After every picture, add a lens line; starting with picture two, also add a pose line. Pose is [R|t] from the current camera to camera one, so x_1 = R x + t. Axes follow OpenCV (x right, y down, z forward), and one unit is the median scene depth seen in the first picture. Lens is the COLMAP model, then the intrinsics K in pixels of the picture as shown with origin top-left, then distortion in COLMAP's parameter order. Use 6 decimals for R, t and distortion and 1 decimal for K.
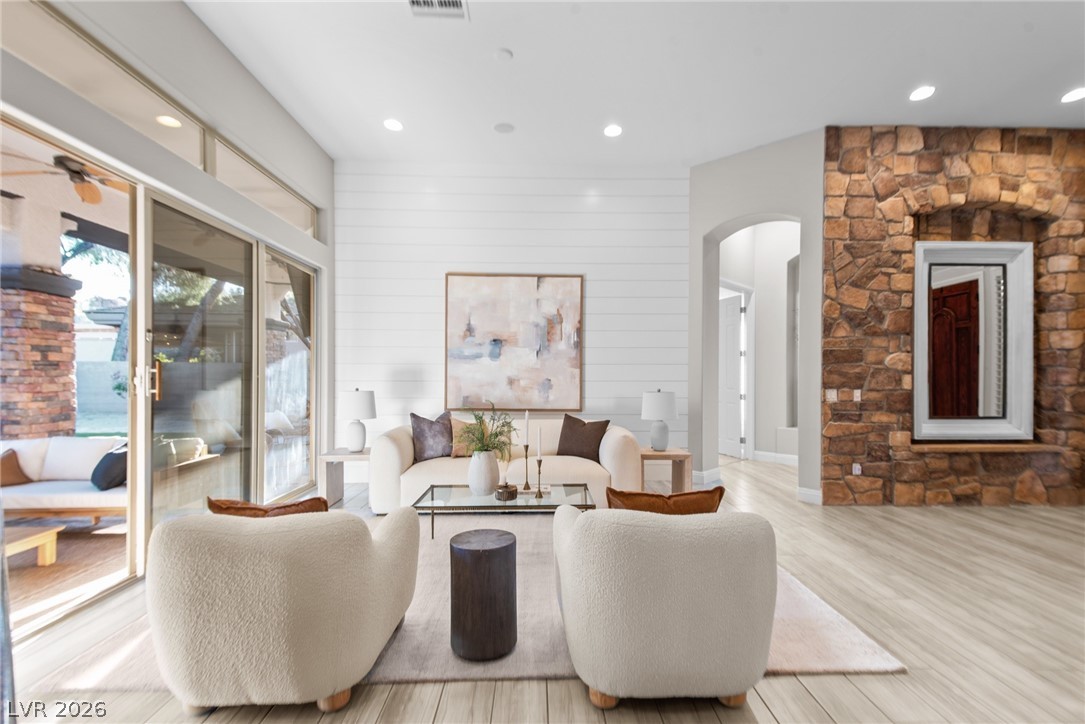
lens RADIAL K [[504.6, 0, 546.1], [0, 504.6, 376.5], [0, 0, 1]] dist [0.036376, -0.021135]
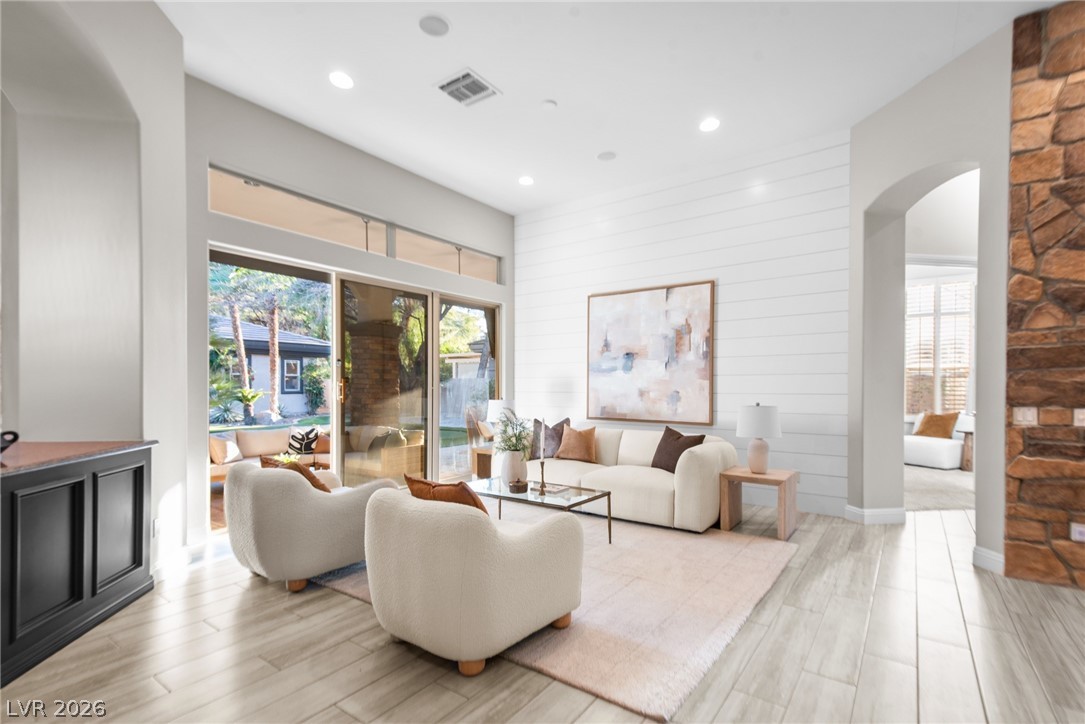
lens RADIAL K [[497.5, 0, 539.5], [0, 497.5, 393.0], [0, 0, 1]] dist [0.001311, -0.000035]
pose [[0.784899, 0.005824, -0.619597, 0.464267], [-0.001168, 0.999968, 0.007919, 0.001692], [0.619623, -0.005492, 0.784880, 0.087531]]
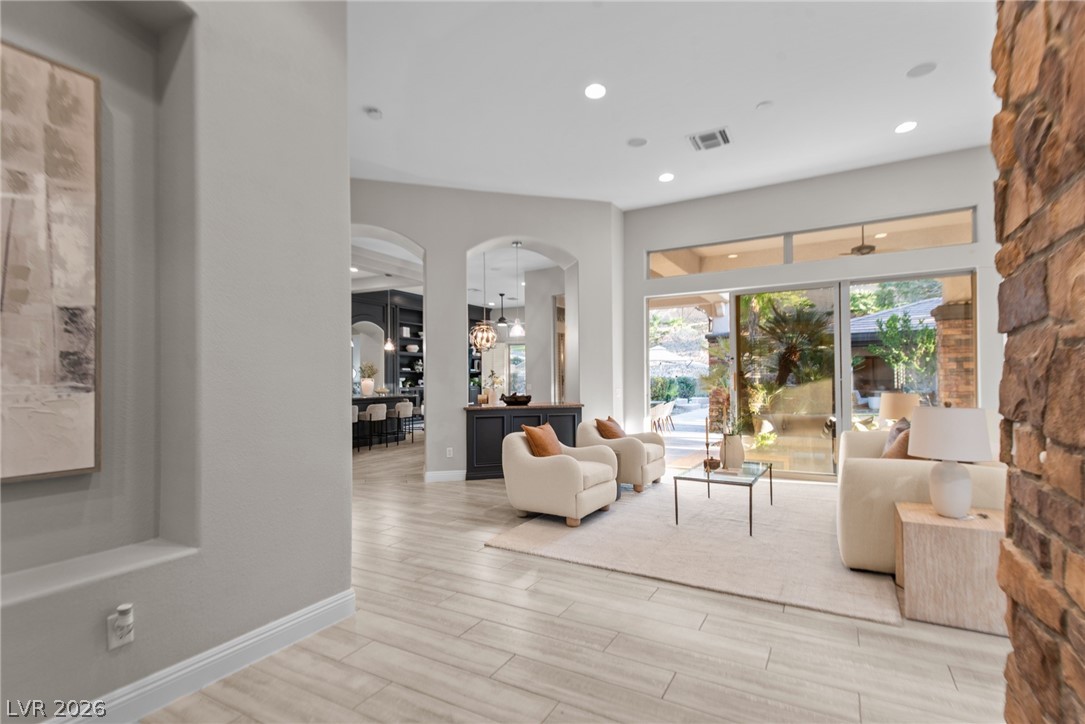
lens RADIAL K [[504.6, 0, 546.1], [0, 504.6, 376.5], [0, 0, 1]] dist [0.036376, -0.021135]
pose [[-0.524164, -0.008017, -0.851579, 0.923870], [0.003561, 0.999926, -0.011605, 0.003133], [0.851610, -0.009115, -0.524097, 0.924971]]
